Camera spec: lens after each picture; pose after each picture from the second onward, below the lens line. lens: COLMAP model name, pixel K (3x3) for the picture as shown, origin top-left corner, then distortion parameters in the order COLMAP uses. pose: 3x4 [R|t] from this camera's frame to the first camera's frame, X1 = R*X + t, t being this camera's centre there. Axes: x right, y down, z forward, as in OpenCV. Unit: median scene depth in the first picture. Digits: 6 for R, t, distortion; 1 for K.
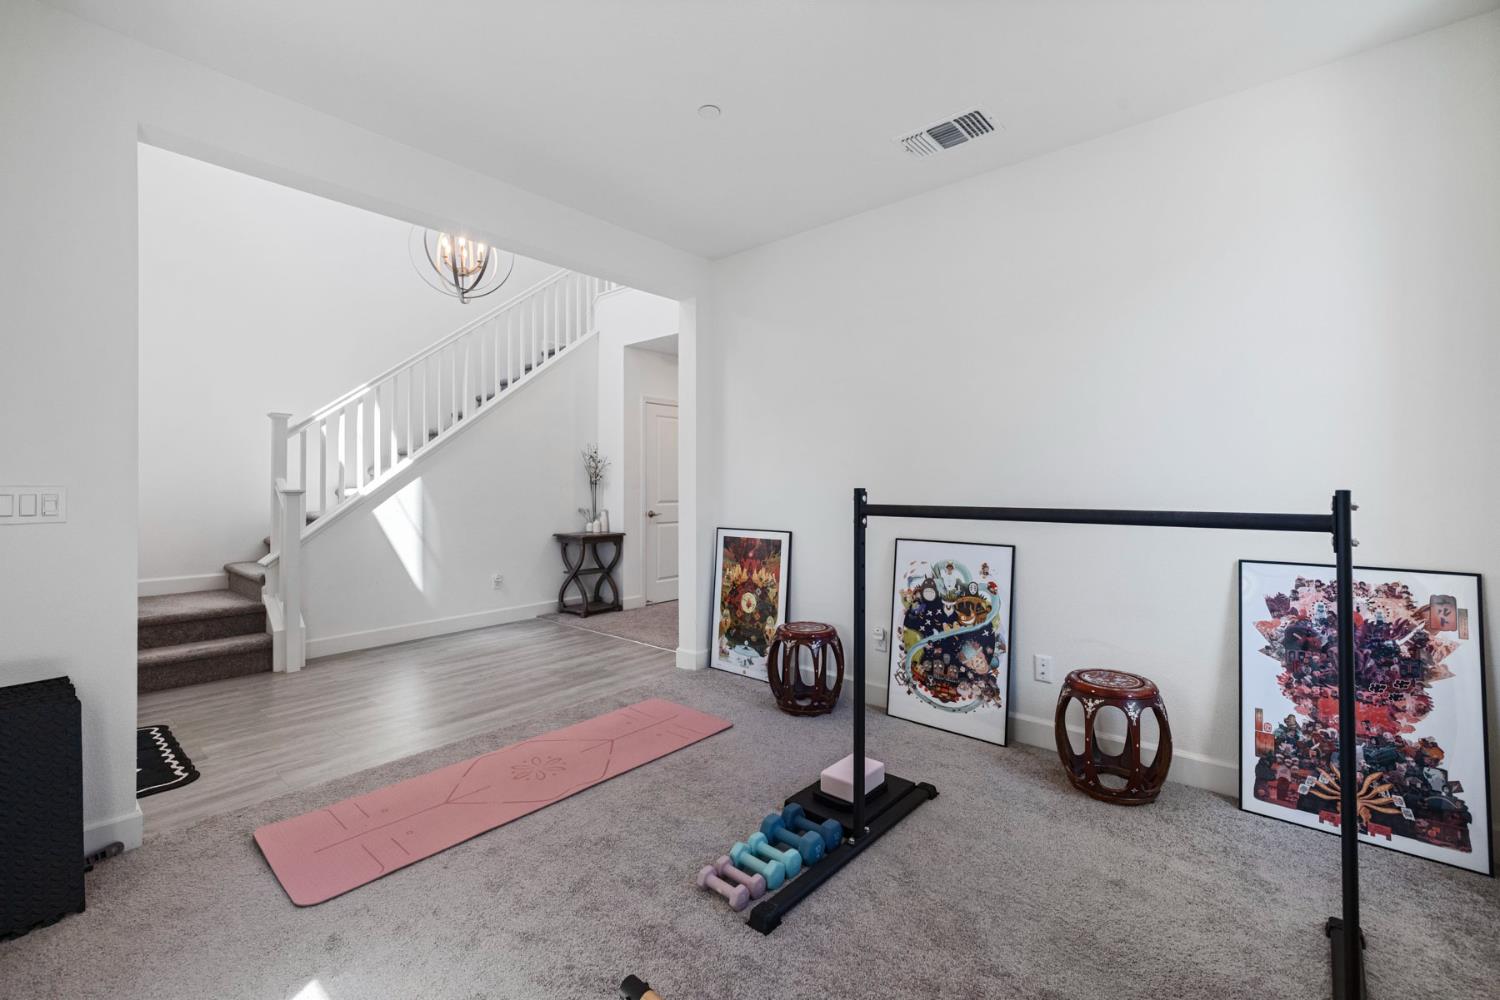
lens RADIAL K [[630.8, 0, 751.6], [0, 630.8, 481.4], [0, 0, 1]] dist [0.000451, 0.000036]
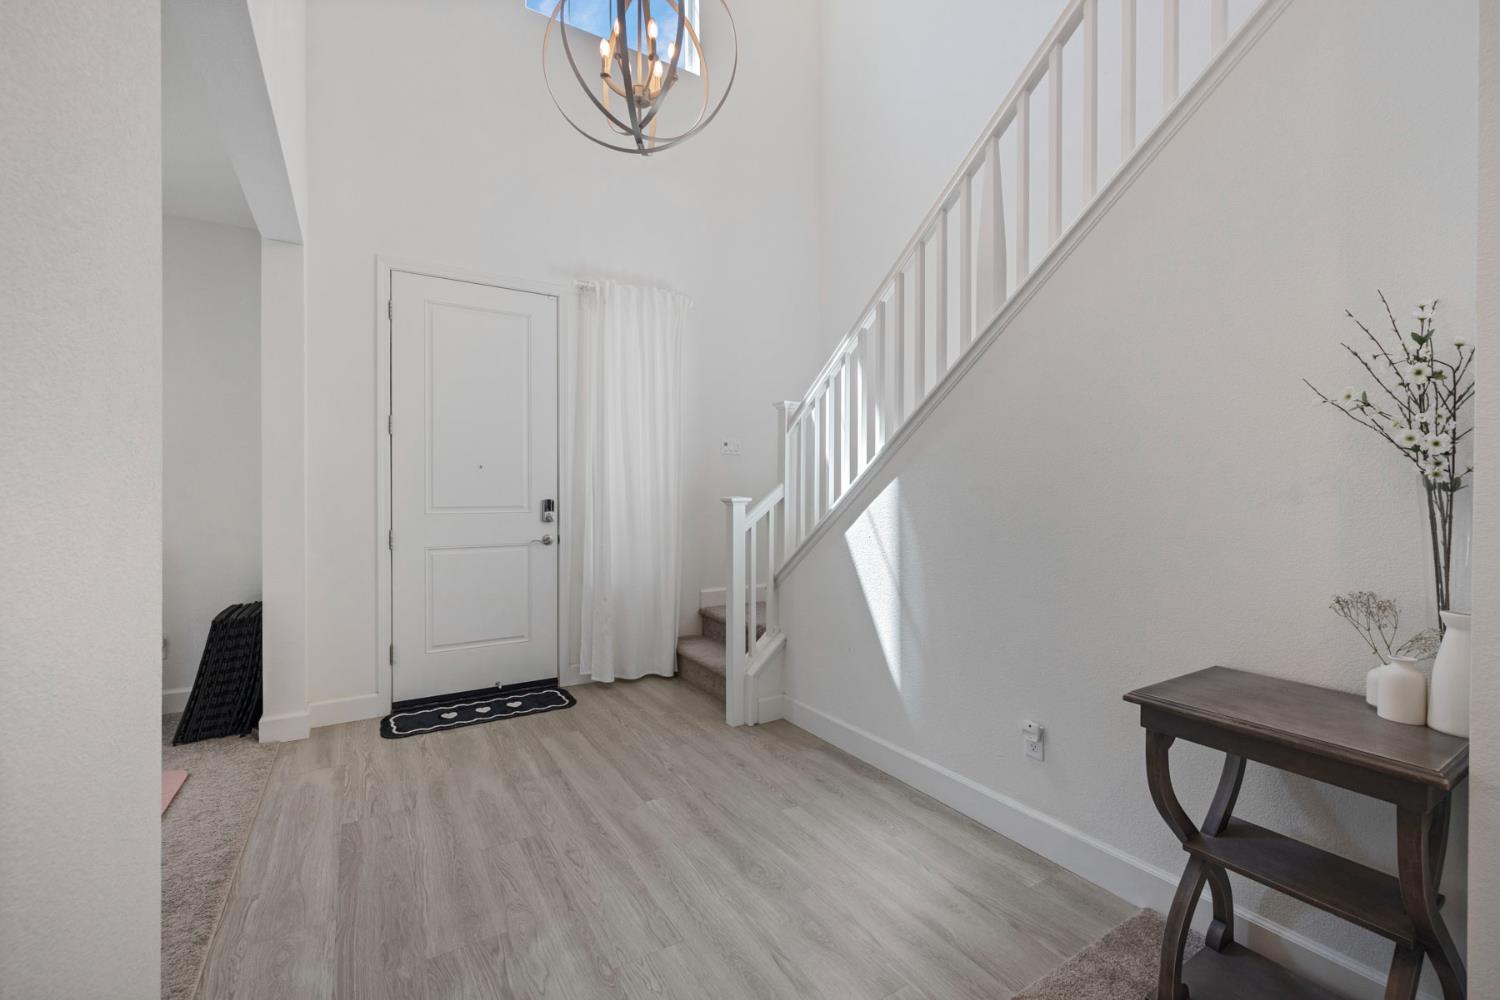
lens RADIAL K [[627.3, 0, 751.8], [0, 627.3, 494.5], [0, 0, 1]] dist [0.000747, 0.000050]
pose [[-0.295999, 0.010170, -0.955134, 0.030963], [0.004104, 0.999948, 0.009375, 0.002481], [0.955179, -0.001145, -0.296025, 1.368894]]
